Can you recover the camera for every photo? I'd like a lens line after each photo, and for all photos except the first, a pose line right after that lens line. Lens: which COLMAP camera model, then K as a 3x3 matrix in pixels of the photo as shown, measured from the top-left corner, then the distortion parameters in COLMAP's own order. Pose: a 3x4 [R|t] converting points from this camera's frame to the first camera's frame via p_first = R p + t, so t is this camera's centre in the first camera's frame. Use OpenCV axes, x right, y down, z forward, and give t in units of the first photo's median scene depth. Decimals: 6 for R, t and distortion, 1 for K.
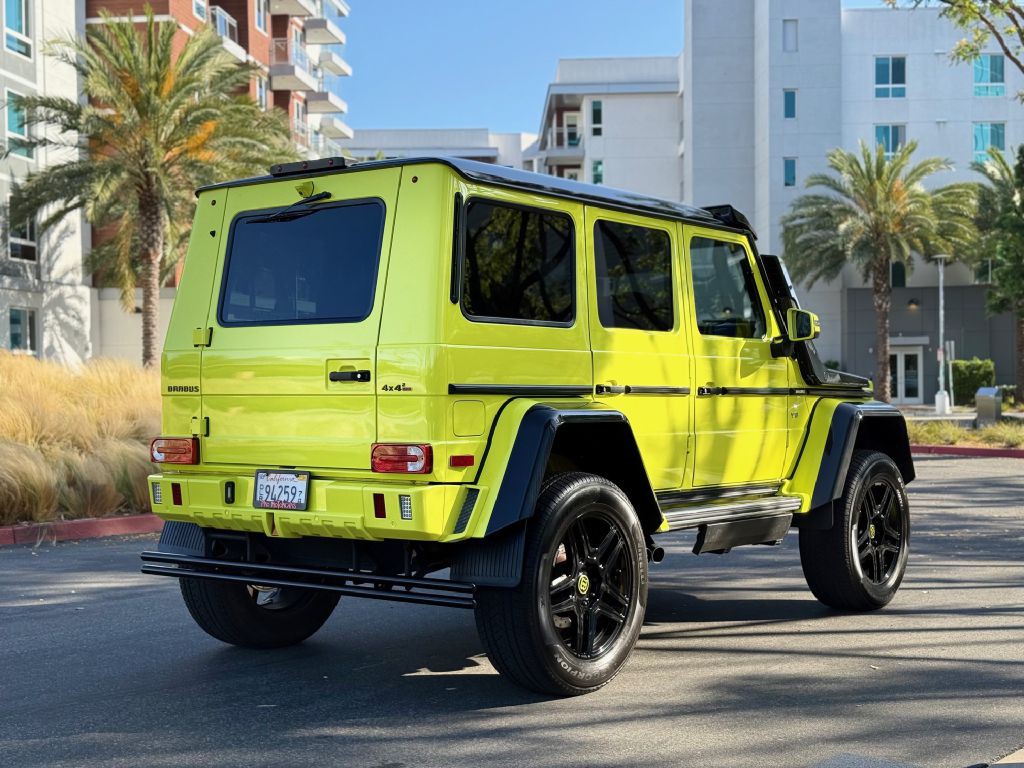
lens RADIAL K [[1438.0, 0, 517.1], [0, 1438.0, 378.5], [0, 0, 1]] dist [0.129398, 0.000000]
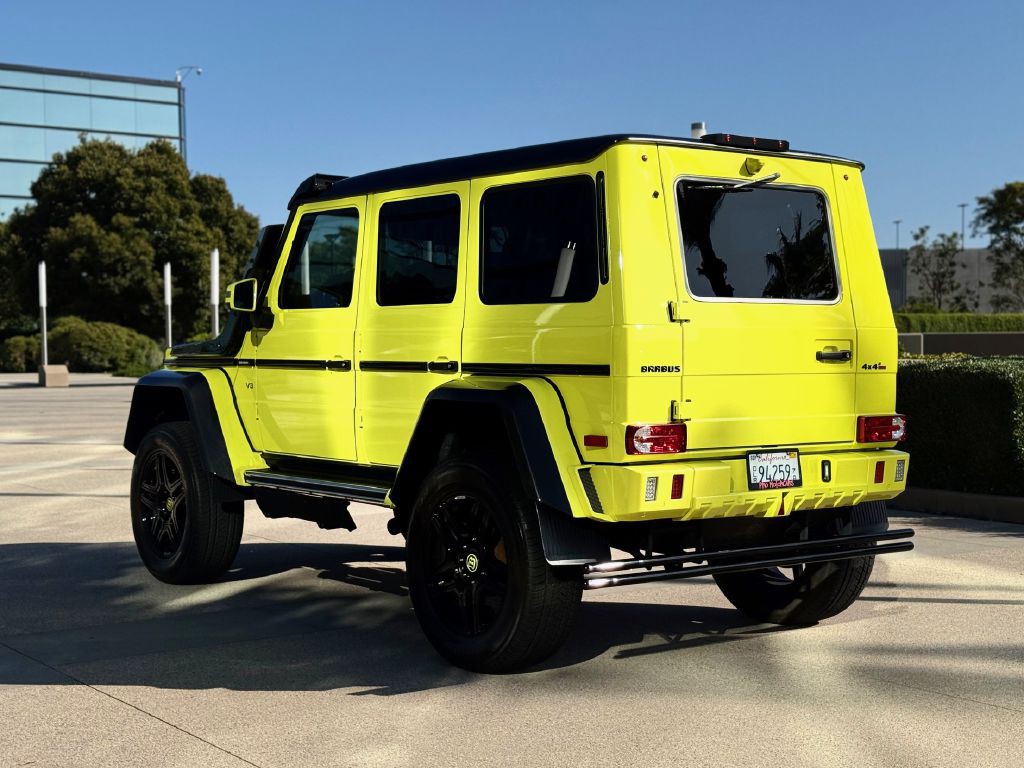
lens RADIAL K [[1438.0, 0, 472.4], [0, 1438.0, 396.0], [0, 0, 1]] dist [0.129398, 0.000000]
pose [[0.285386, -0.027725, 0.958011, -1.181807], [-0.009176, 0.999457, 0.031658, -0.003255], [-0.958369, -0.017826, 0.284977, 0.917715]]
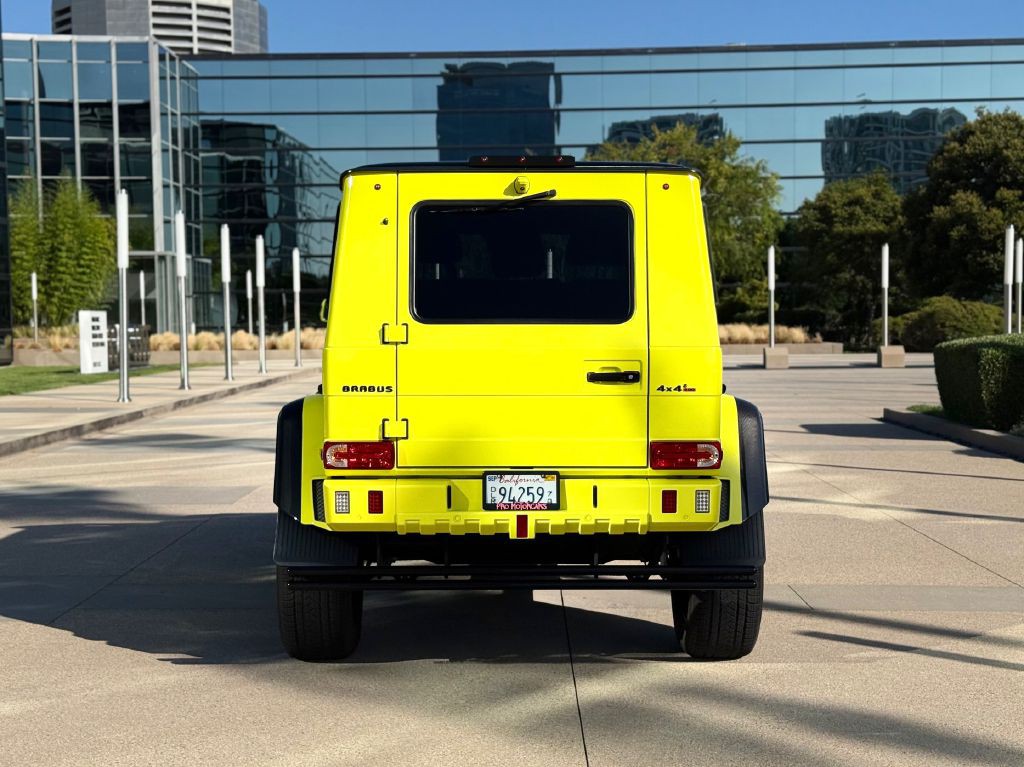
lens RADIAL K [[1438.0, 0, 505.1], [0, 1438.0, 404.3], [0, 0, 1]] dist [0.129398, 0.000000]
pose [[0.790355, -0.030872, 0.611871, -0.775594], [-0.006437, 0.998256, 0.058682, -0.040325], [-0.612616, -0.050318, 0.788778, 0.232109]]
